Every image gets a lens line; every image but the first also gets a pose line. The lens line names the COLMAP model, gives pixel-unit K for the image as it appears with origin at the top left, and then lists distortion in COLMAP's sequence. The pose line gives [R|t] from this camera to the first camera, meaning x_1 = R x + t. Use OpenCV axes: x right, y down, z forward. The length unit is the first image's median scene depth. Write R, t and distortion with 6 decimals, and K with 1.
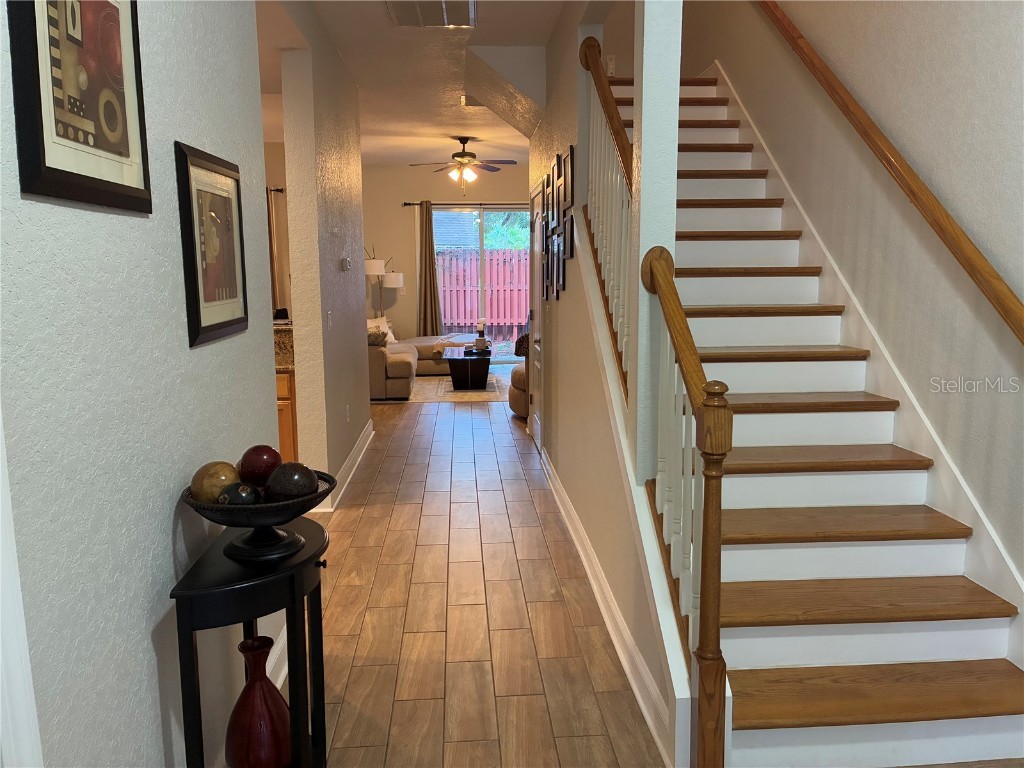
lens RADIAL K [[781.9, 0, 513.4], [0, 781.9, 387.9], [0, 0, 1]] dist [0.006426, -0.001595]
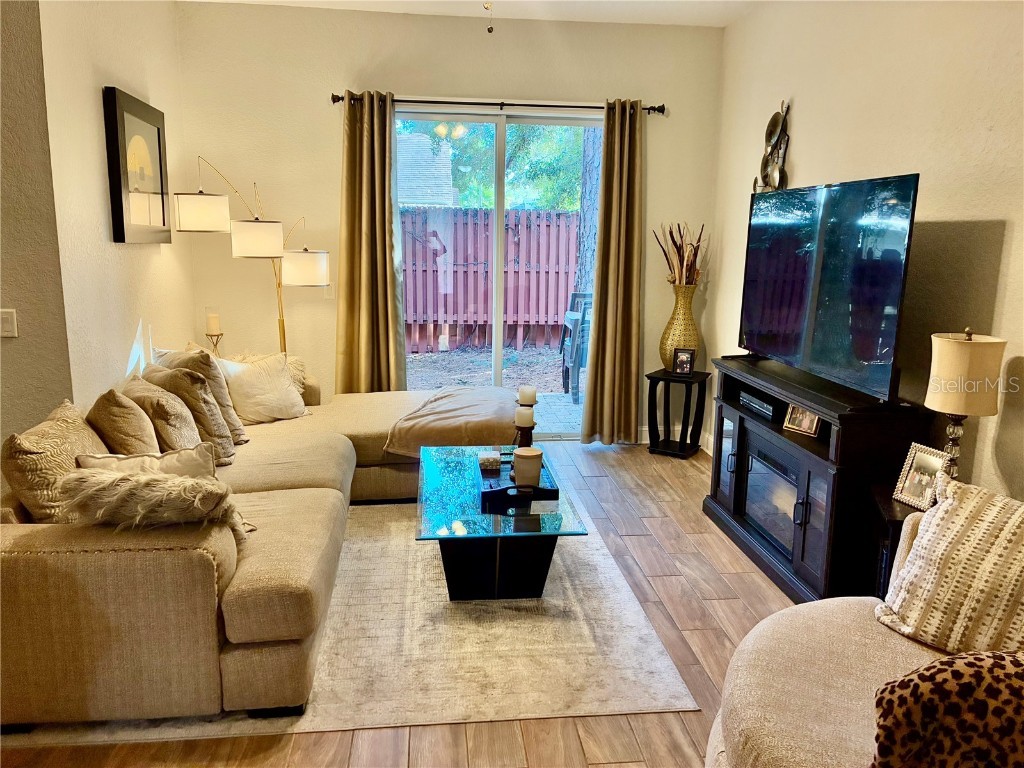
lens RADIAL K [[781.9, 0, 528.9], [0, 781.9, 376.5], [0, 0, 1]] dist [0.006426, -0.001595]
pose [[0.997733, 0.013731, 0.065884, -0.067872], [-0.015742, 0.999423, 0.030112, -0.113110], [-0.065432, -0.031081, 0.997373, 0.673116]]
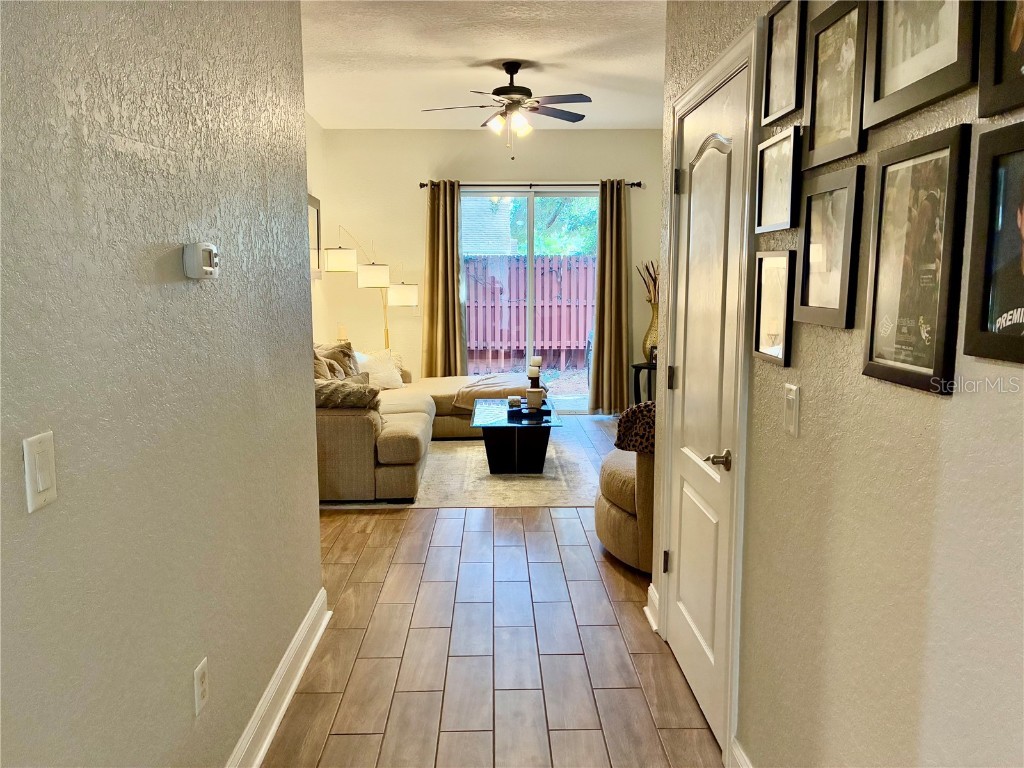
lens RADIAL K [[781.9, 0, 515.3], [0, 781.9, 378.9], [0, 0, 1]] dist [0.006426, -0.001595]
pose [[0.999316, 0.009748, -0.035667, -0.036650], [-0.010662, 0.999617, -0.025529, -0.059105], [0.035404, 0.025892, 0.999038, 0.396787]]
